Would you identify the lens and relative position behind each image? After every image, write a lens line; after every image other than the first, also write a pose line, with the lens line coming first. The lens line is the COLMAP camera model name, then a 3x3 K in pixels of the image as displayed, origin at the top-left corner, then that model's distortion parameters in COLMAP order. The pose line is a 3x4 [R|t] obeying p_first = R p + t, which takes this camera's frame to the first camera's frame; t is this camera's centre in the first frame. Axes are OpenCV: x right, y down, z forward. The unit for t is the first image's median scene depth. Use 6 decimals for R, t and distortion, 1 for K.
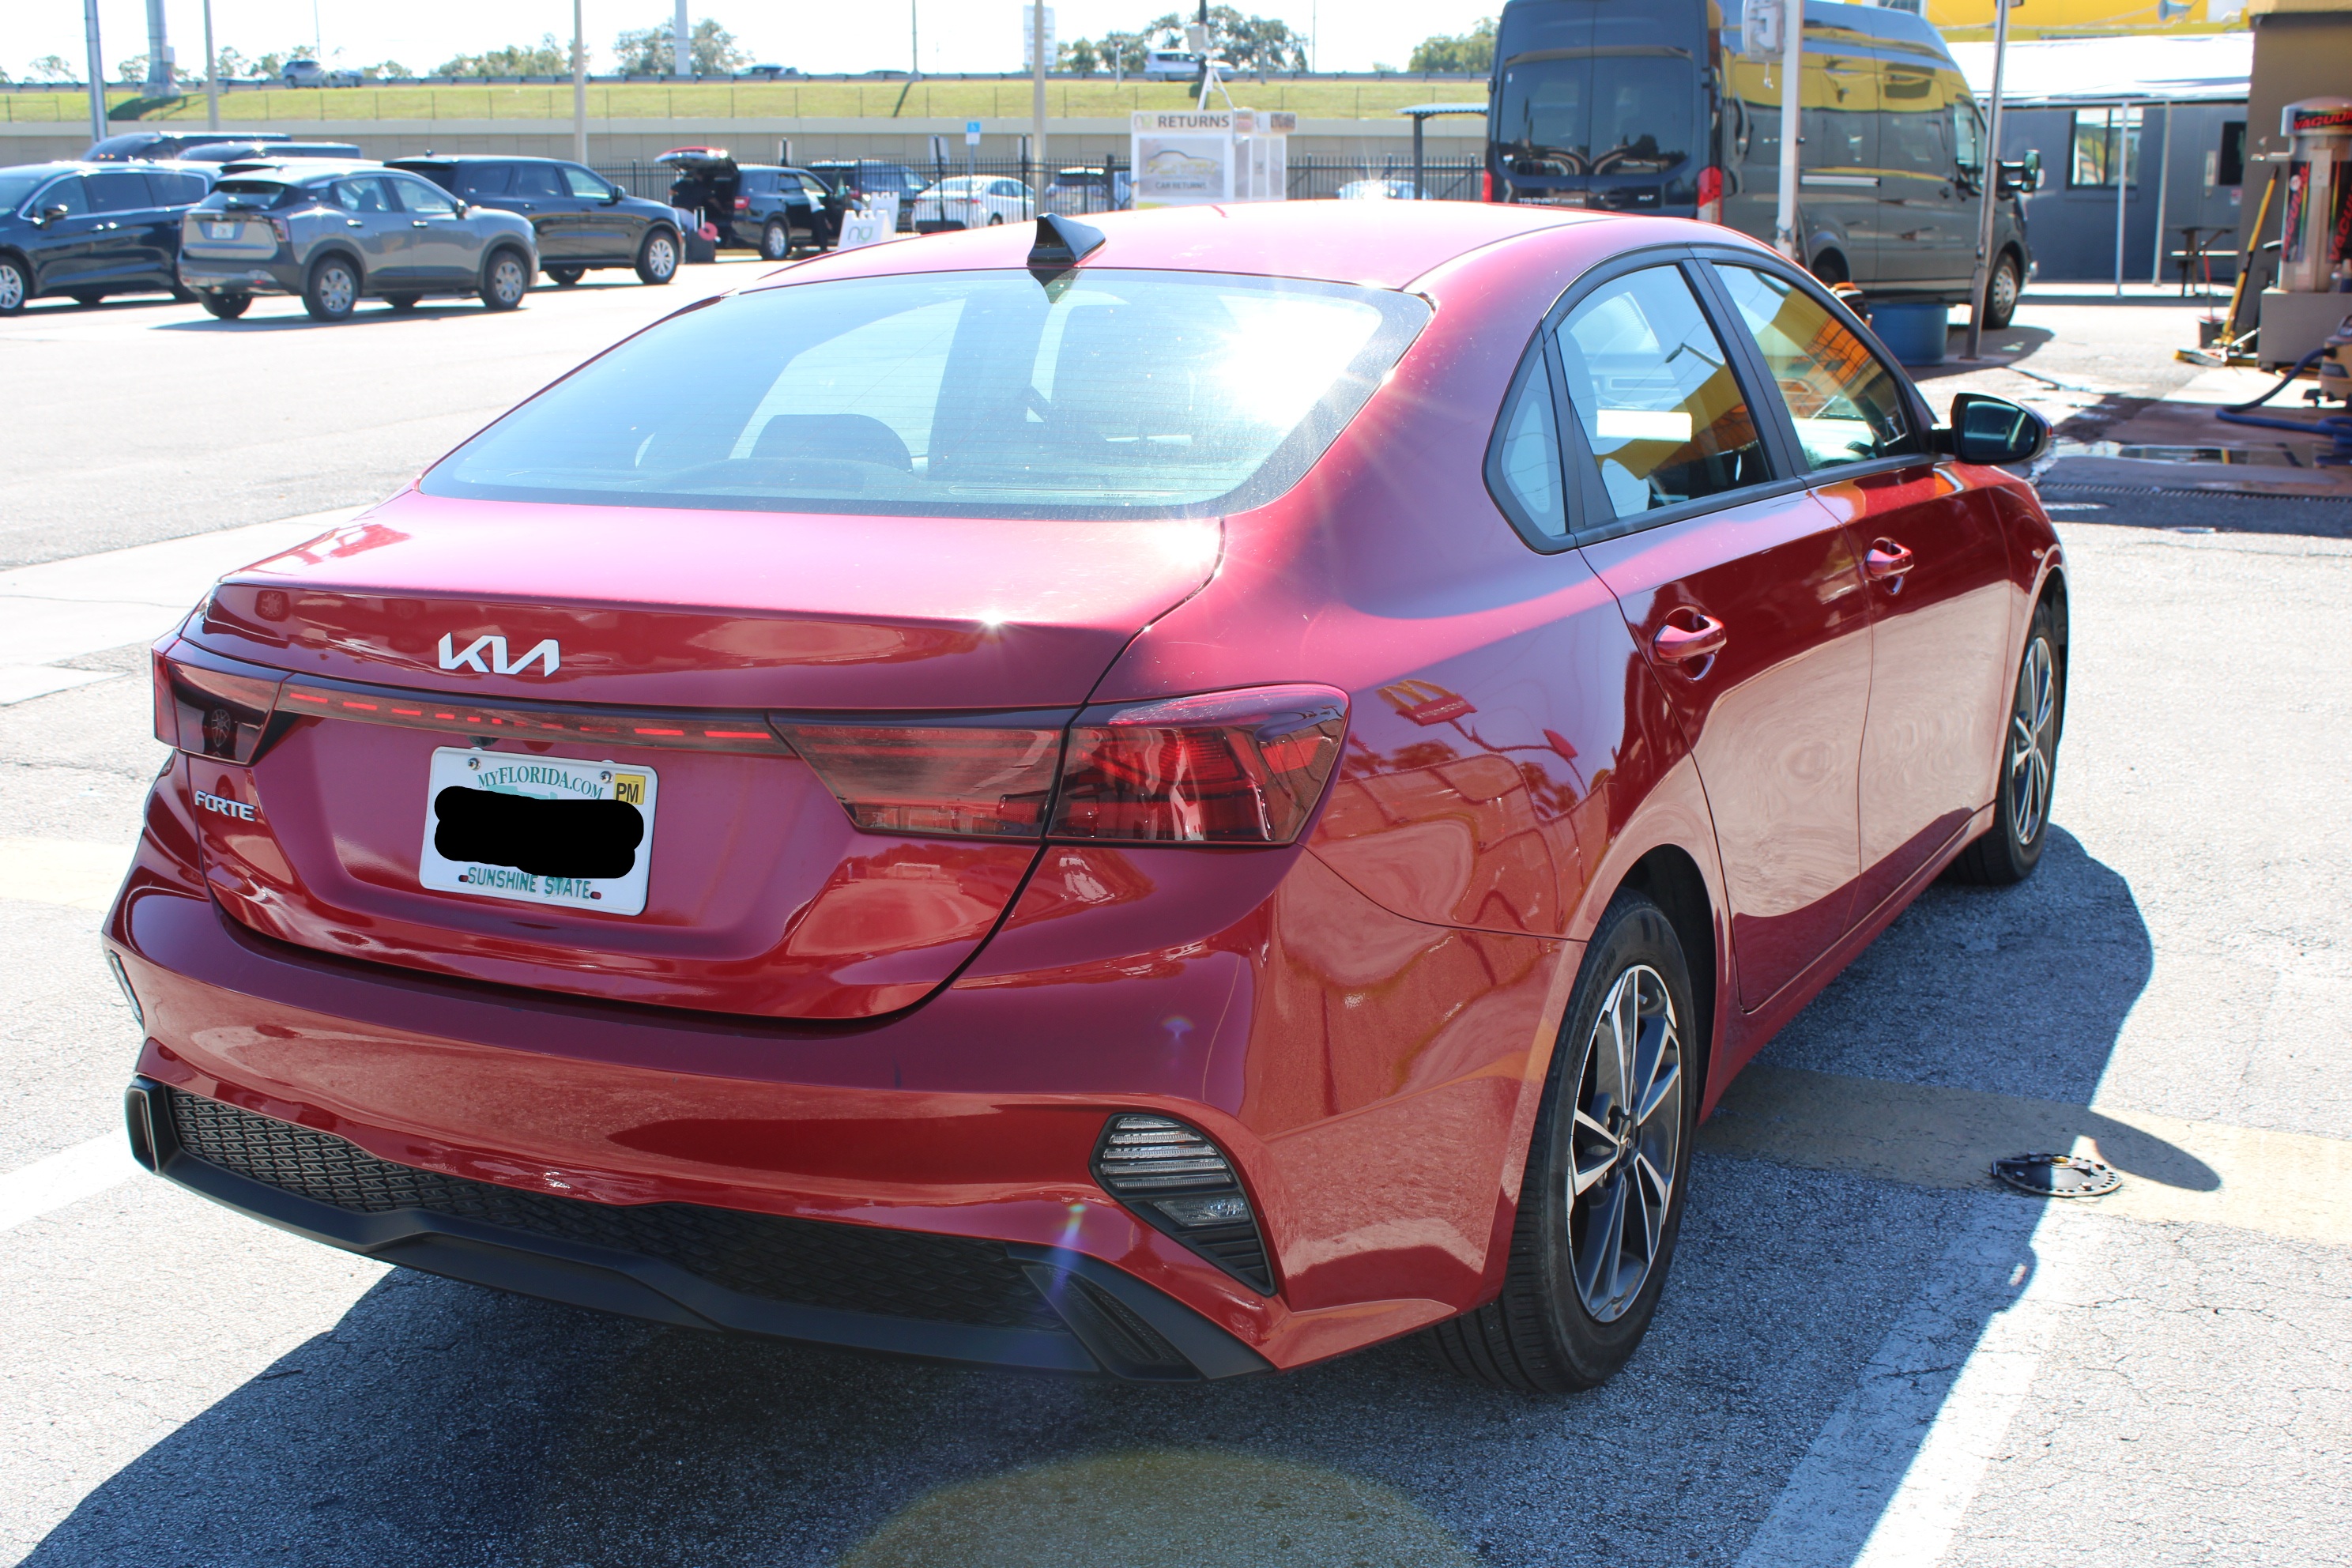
lens RADIAL K [[2663.8, 0, 1165.0], [0, 2663.8, 780.5], [0, 0, 1]] dist [-0.090146, 0.046213]
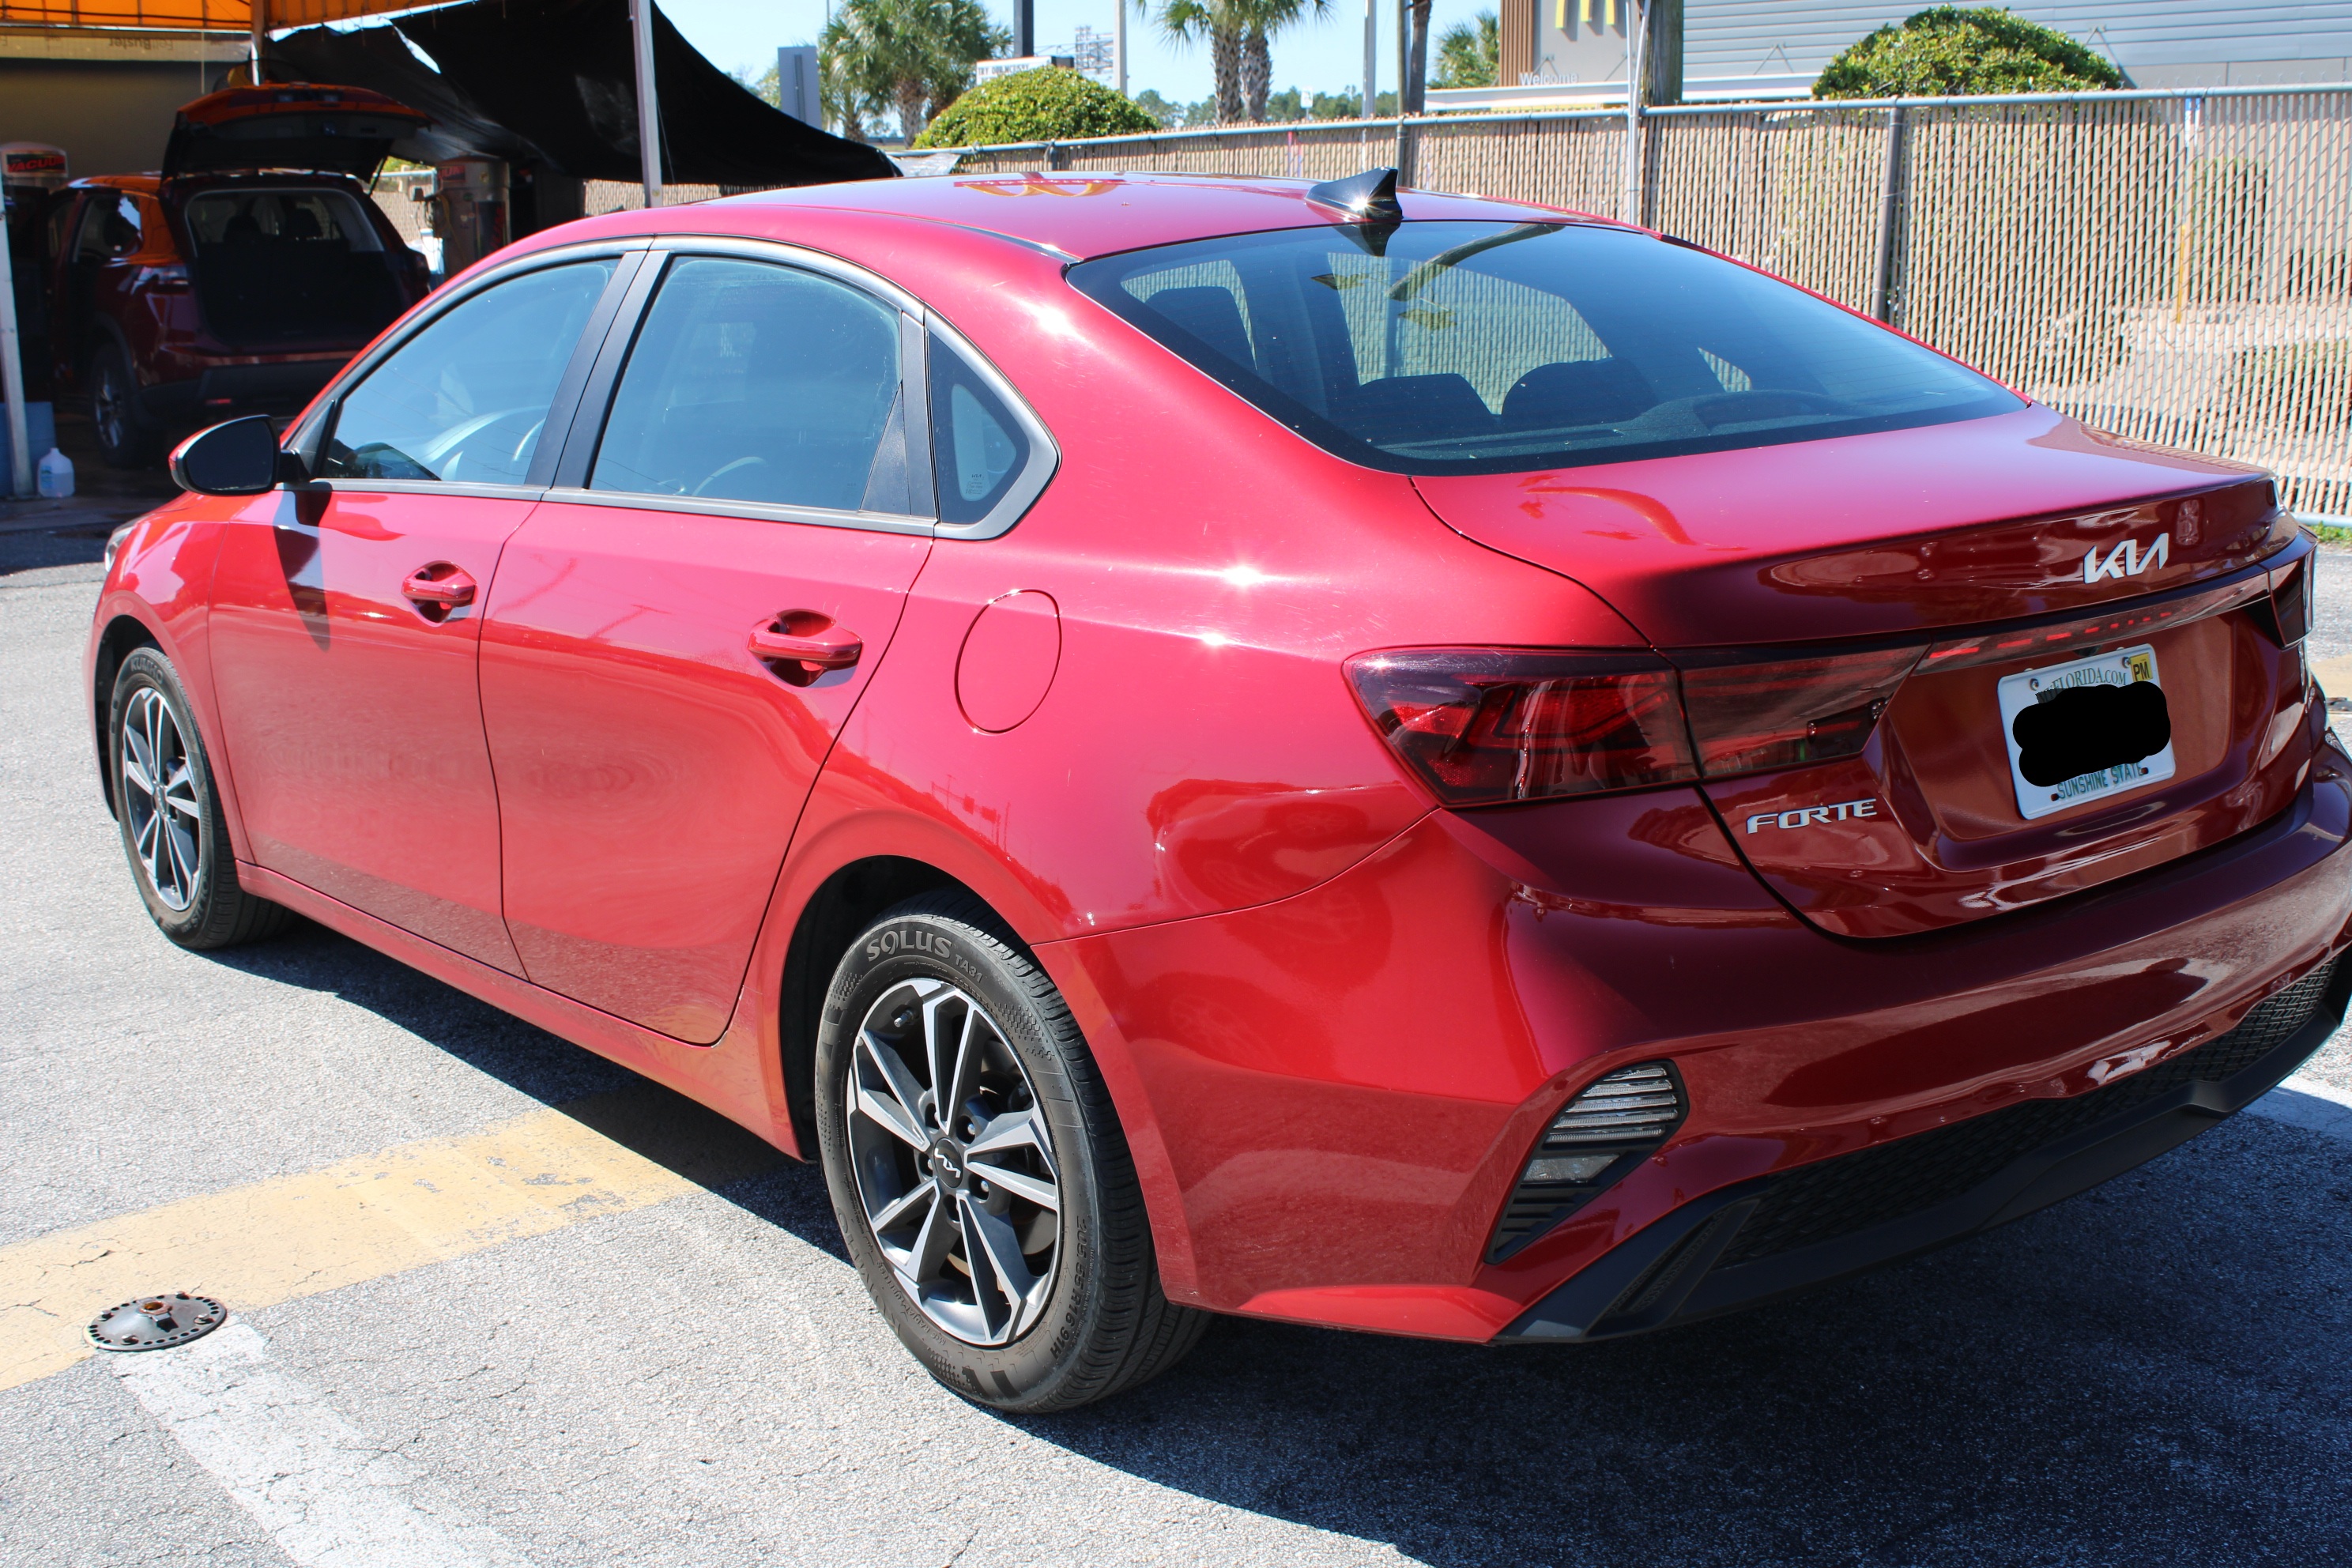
lens RADIAL K [[2663.8, 0, 1165.0], [0, 2663.8, 780.5], [0, 0, 1]] dist [-0.090146, 0.046213]
pose [[0.389398, -0.188772, 0.901518, -1.289048], [0.210053, 0.971181, 0.112630, -0.151758], [-0.896798, 0.145509, 0.417829, 0.878370]]
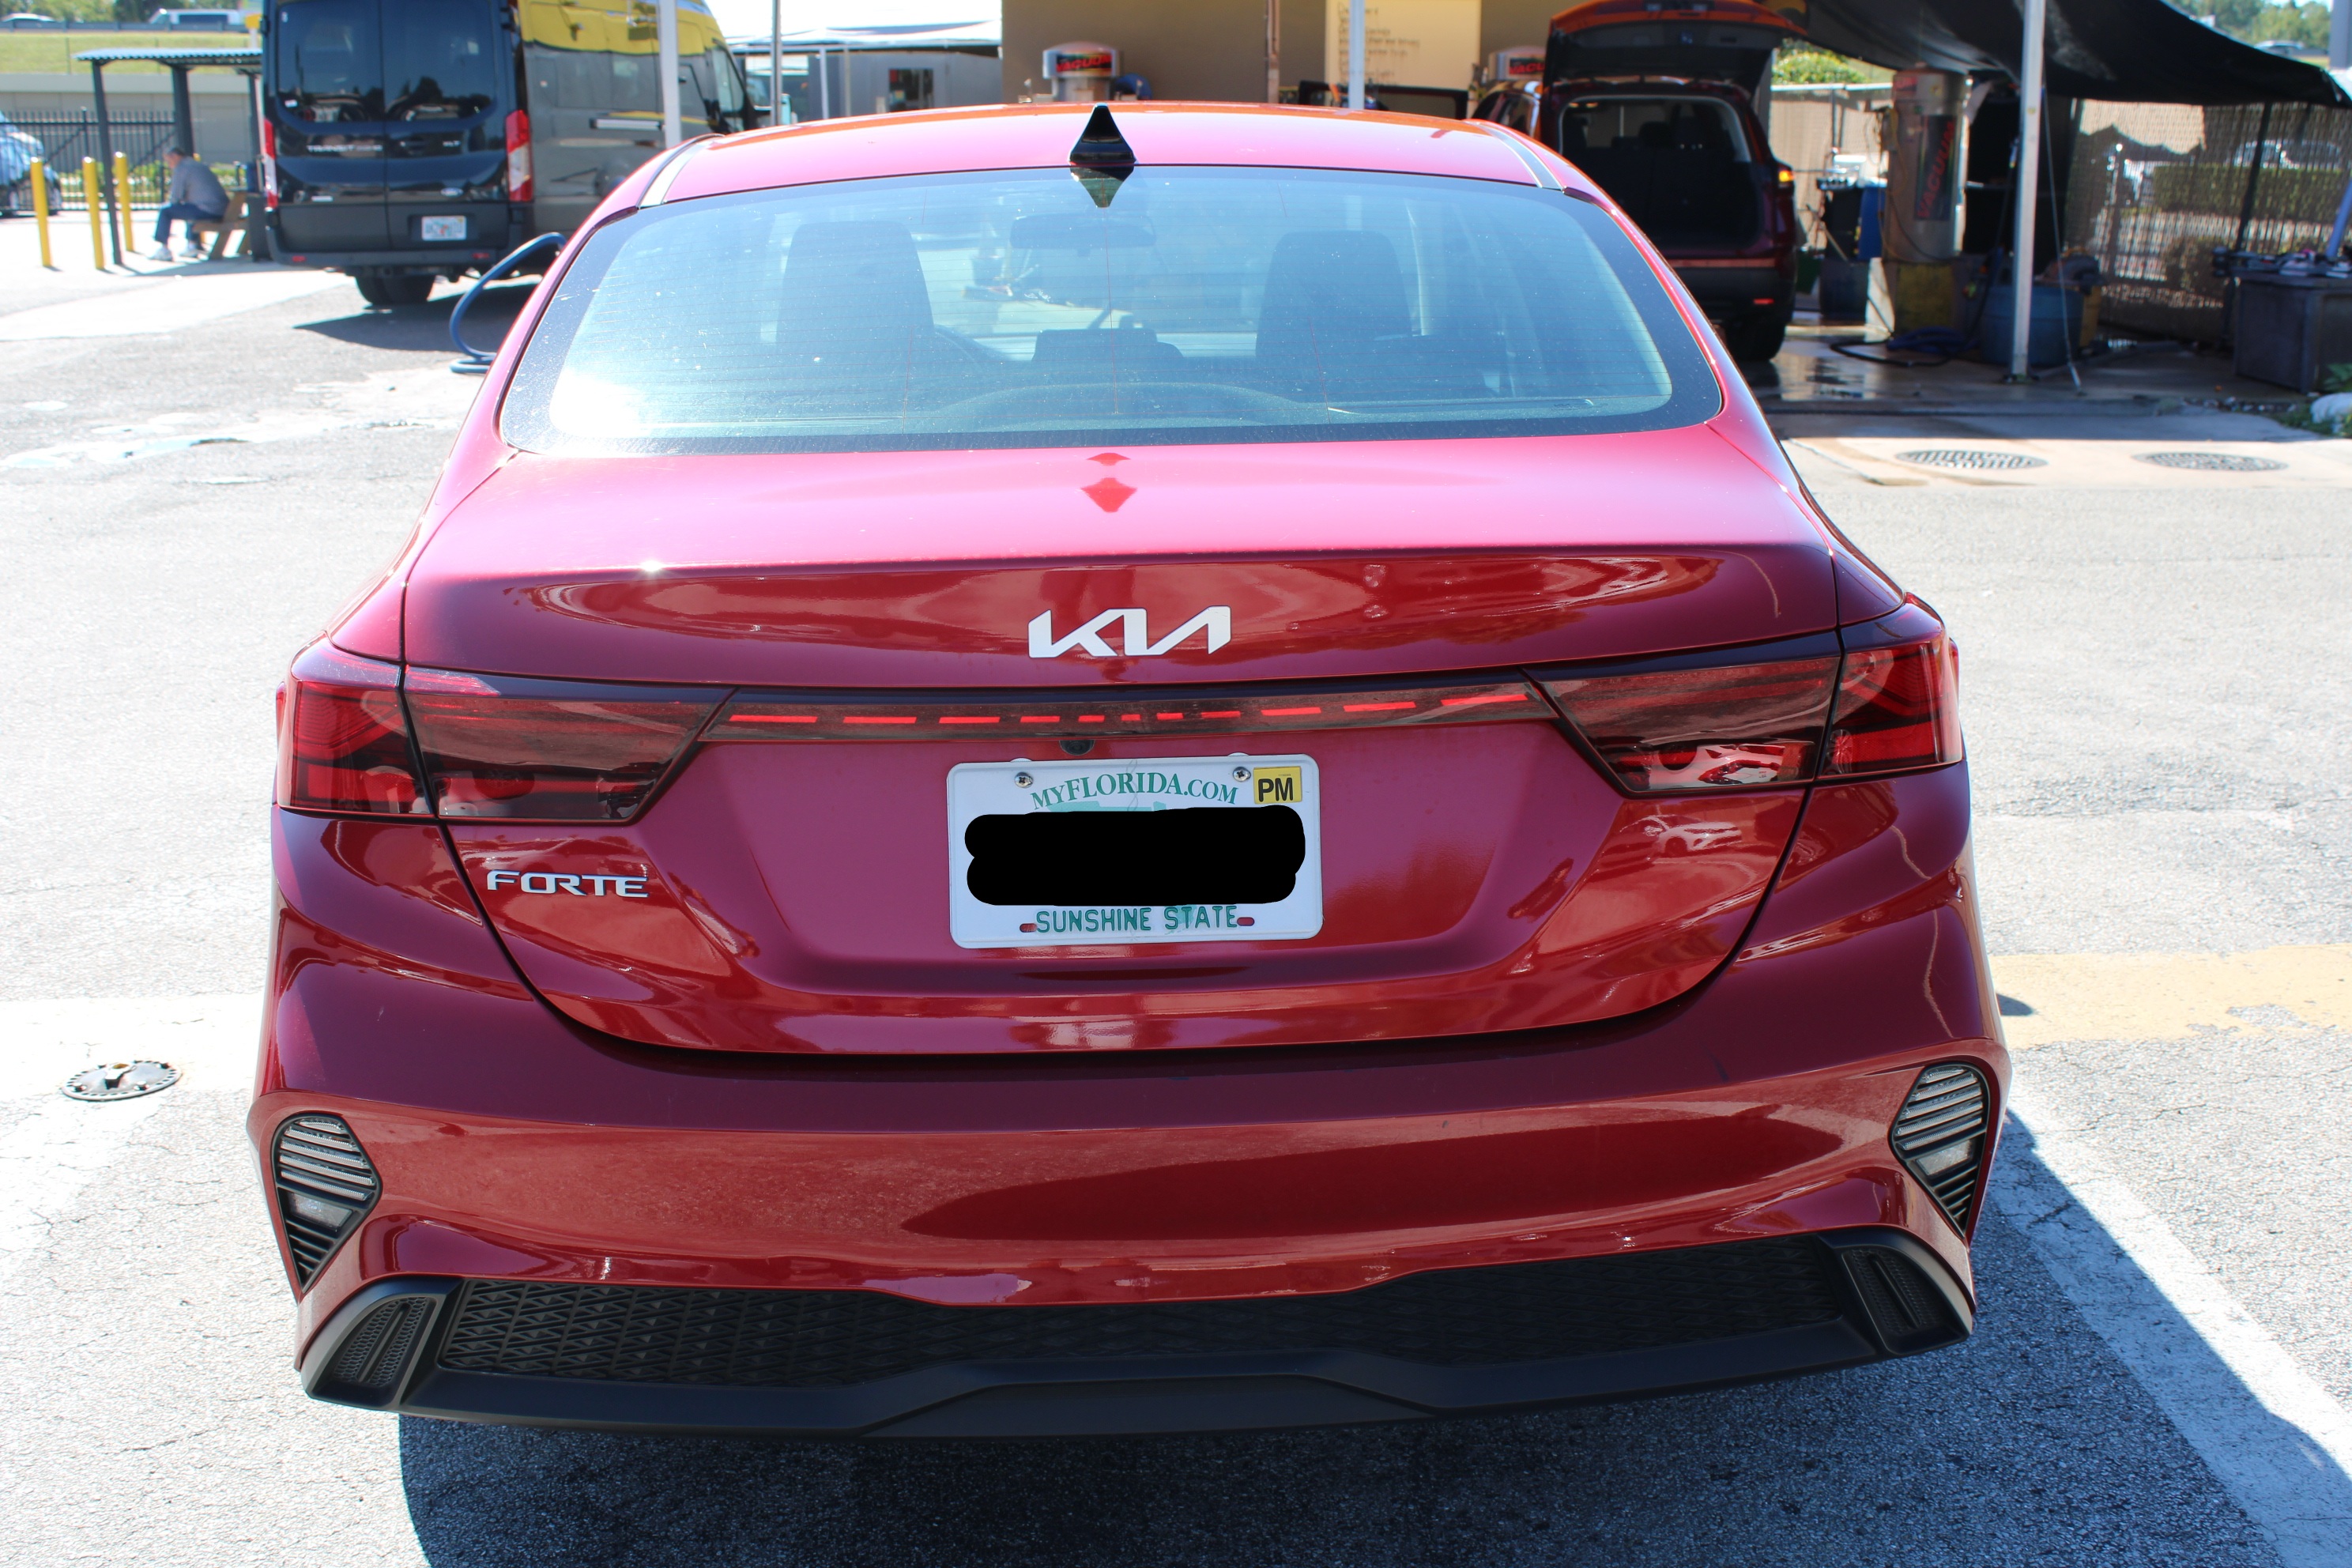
lens RADIAL K [[2663.8, 0, 1165.0], [0, 2663.8, 780.5], [0, 0, 1]] dist [-0.090146, 0.046213]
pose [[0.866867, -0.111678, 0.485871, -0.601583], [0.103683, 0.993663, 0.043408, -0.035495], [-0.487639, 0.012747, 0.872952, 0.295432]]
